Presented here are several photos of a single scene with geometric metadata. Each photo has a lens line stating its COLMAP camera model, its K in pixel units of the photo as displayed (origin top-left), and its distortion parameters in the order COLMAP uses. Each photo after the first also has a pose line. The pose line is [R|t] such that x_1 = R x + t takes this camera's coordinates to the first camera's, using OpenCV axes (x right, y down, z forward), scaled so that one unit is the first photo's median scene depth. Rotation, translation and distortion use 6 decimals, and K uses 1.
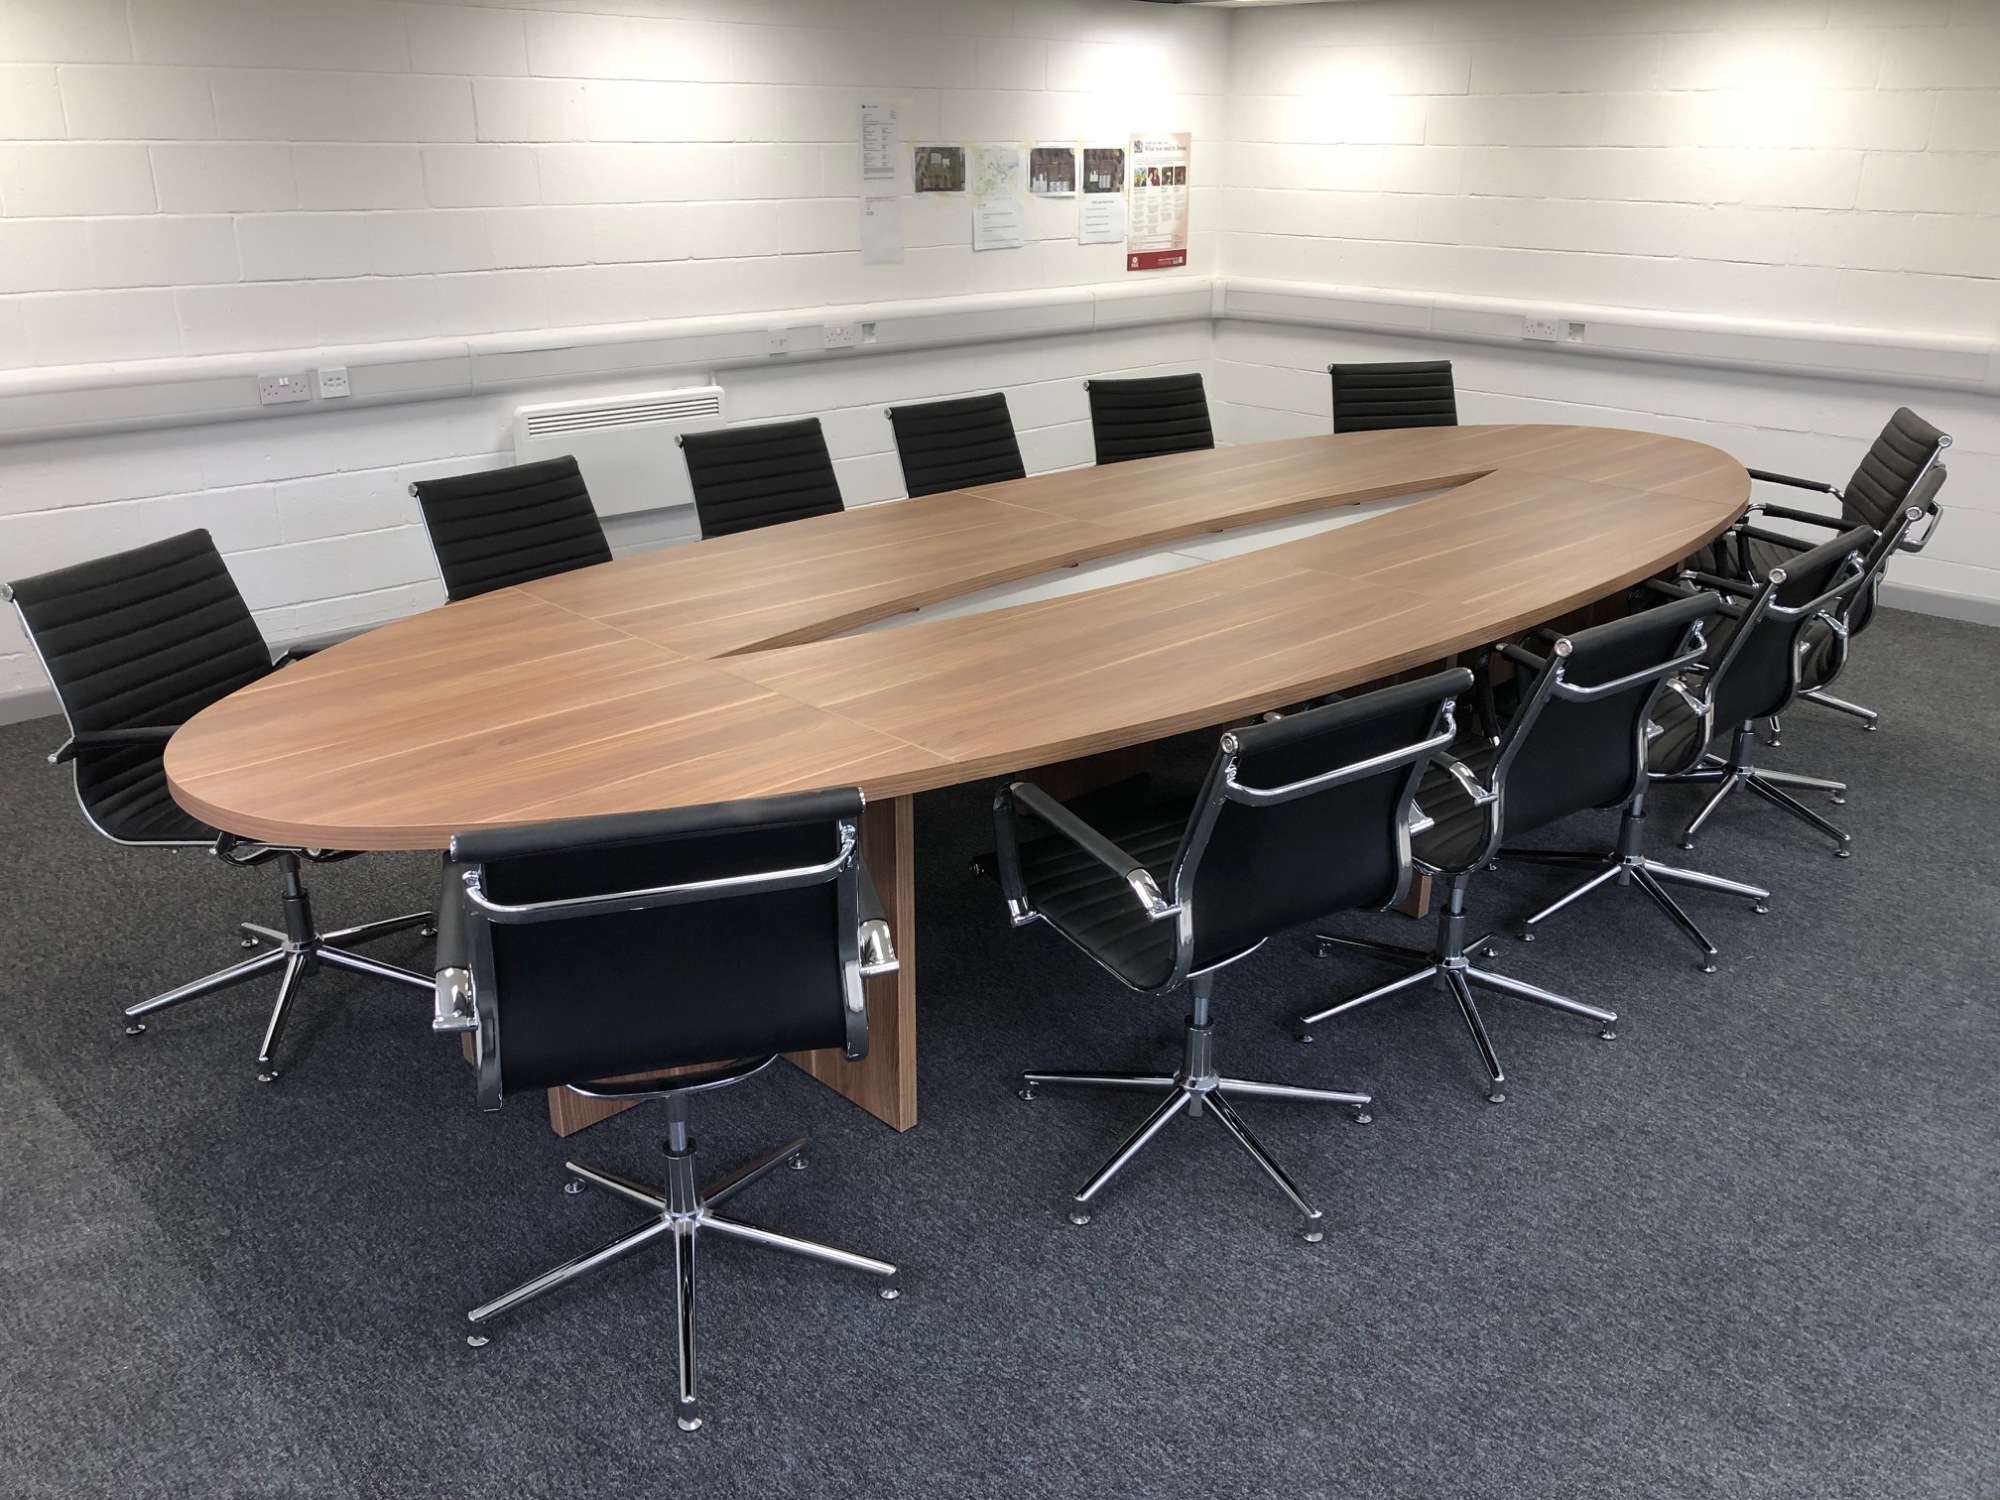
lens RADIAL K [[1604.2, 0, 1010.4], [0, 1604.2, 744.4], [0, 0, 1]] dist [0.009634, 0.007540]
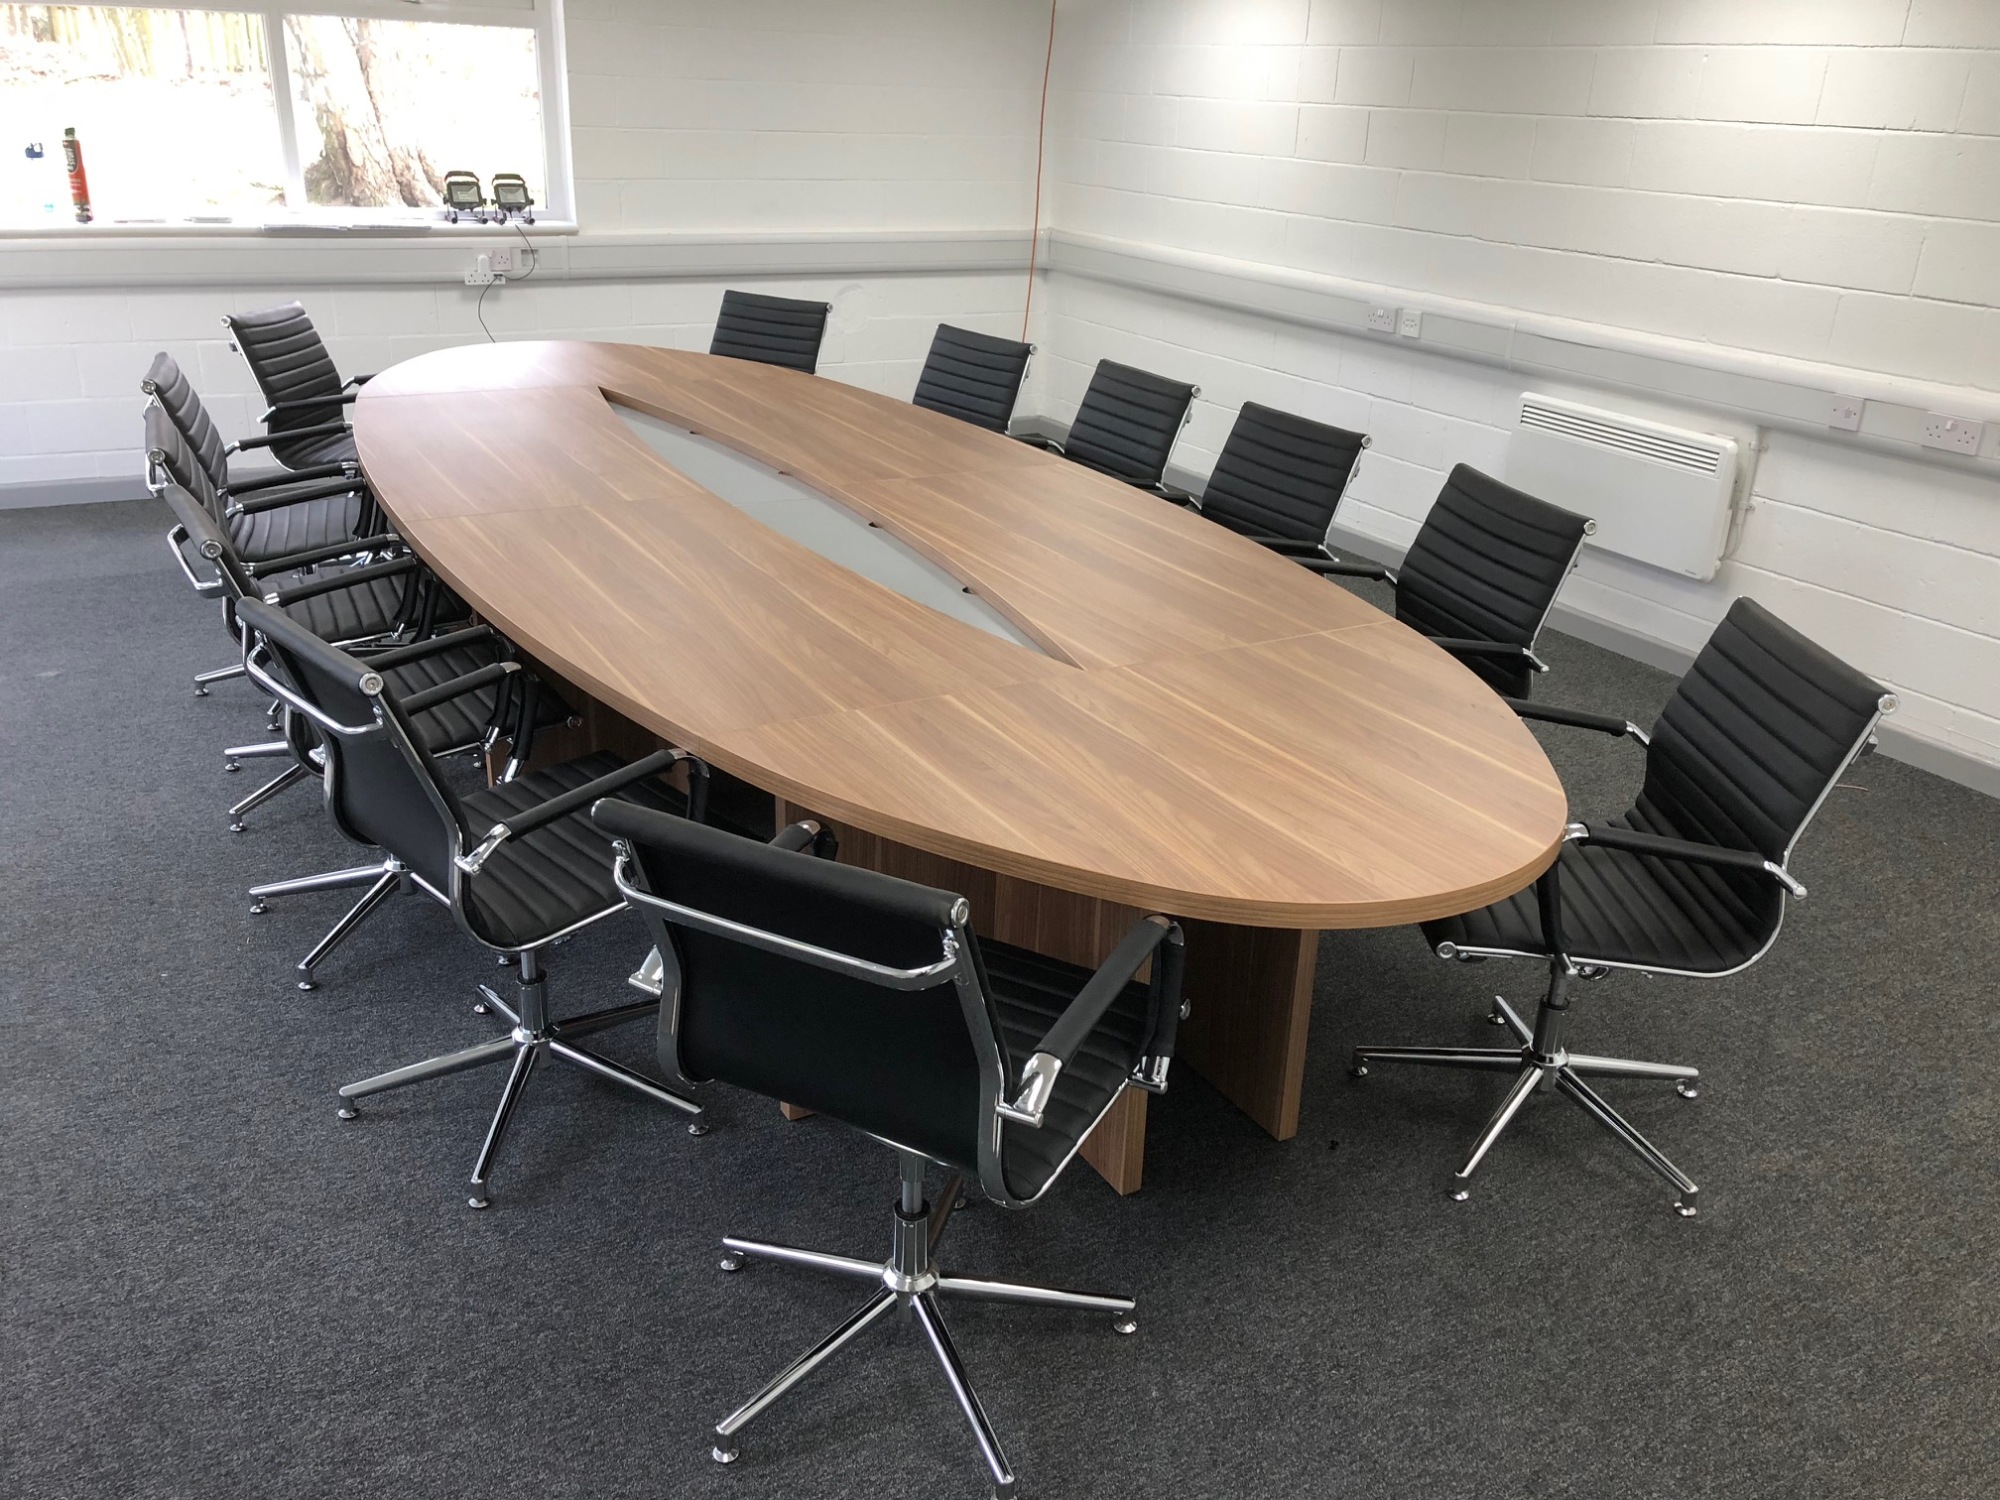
lens RADIAL K [[1604.2, 0, 1010.4], [0, 1604.2, 744.4], [0, 0, 1]] dist [0.009634, 0.007540]
pose [[-0.219971, 0.346849, -0.911761, 0.759211], [-0.401978, 0.819383, 0.408688, -0.327053], [0.888834, 0.456408, -0.040814, 0.920763]]
